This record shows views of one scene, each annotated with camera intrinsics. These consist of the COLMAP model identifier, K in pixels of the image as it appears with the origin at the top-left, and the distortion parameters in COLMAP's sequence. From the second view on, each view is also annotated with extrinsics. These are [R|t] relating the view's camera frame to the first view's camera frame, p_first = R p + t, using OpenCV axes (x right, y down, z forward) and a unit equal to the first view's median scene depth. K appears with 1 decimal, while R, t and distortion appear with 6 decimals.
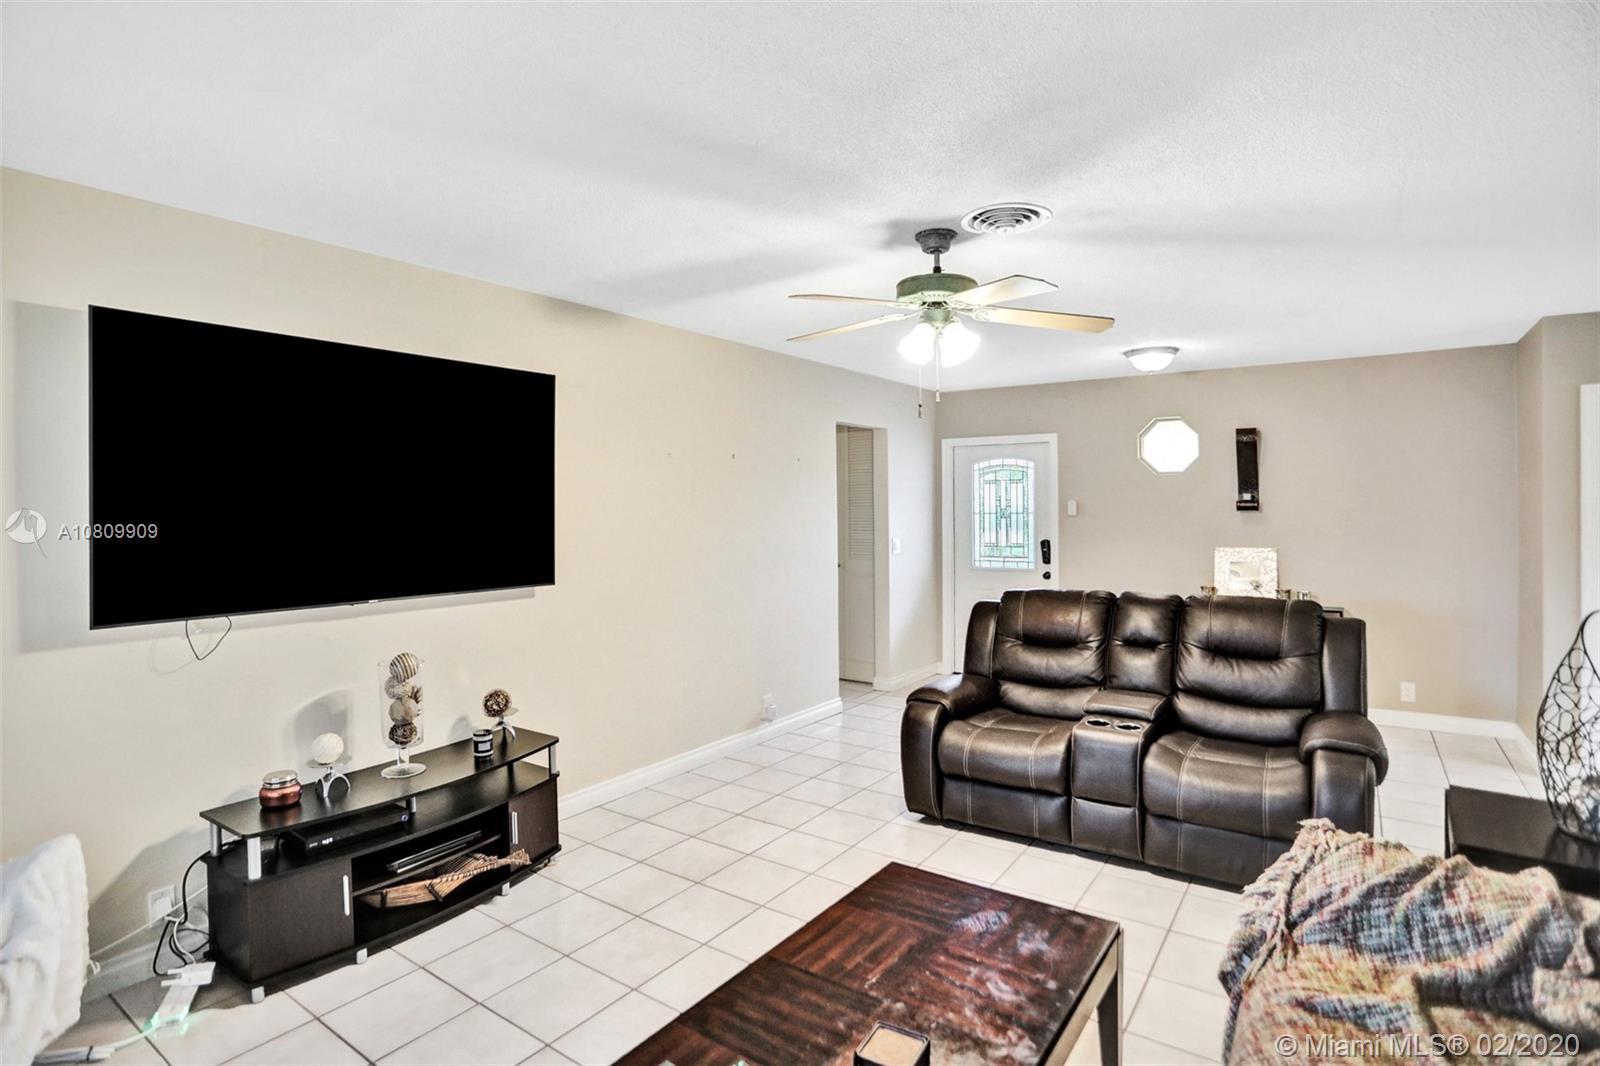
lens RADIAL K [[801.9, 0, 801.4], [0, 801.9, 508.3], [0, 0, 1]] dist [-0.056774, 0.000291]
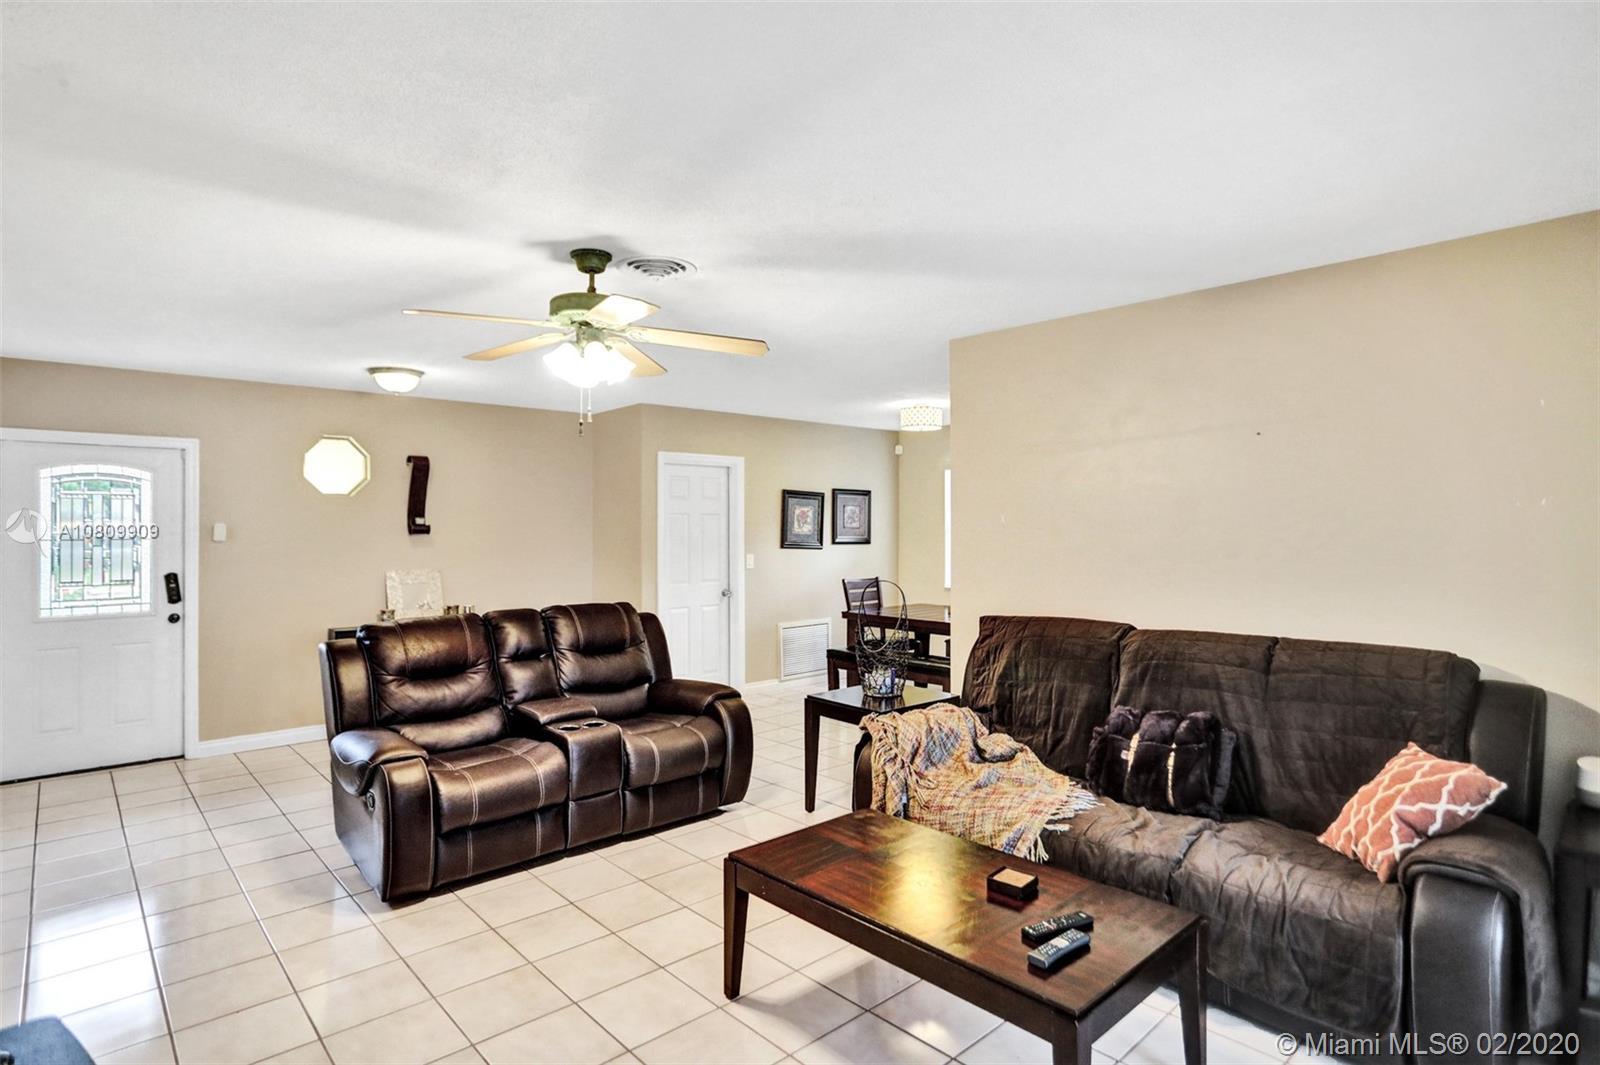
lens RADIAL K [[822.9, 0, 799.0], [0, 822.9, 512.0], [0, 0, 1]] dist [-0.028704, 0.000294]
pose [[0.215459, 0.024341, 0.976209, -0.521117], [0.004449, 0.999654, -0.025907, 0.004573], [-0.976503, 0.009926, 0.215276, 0.353146]]
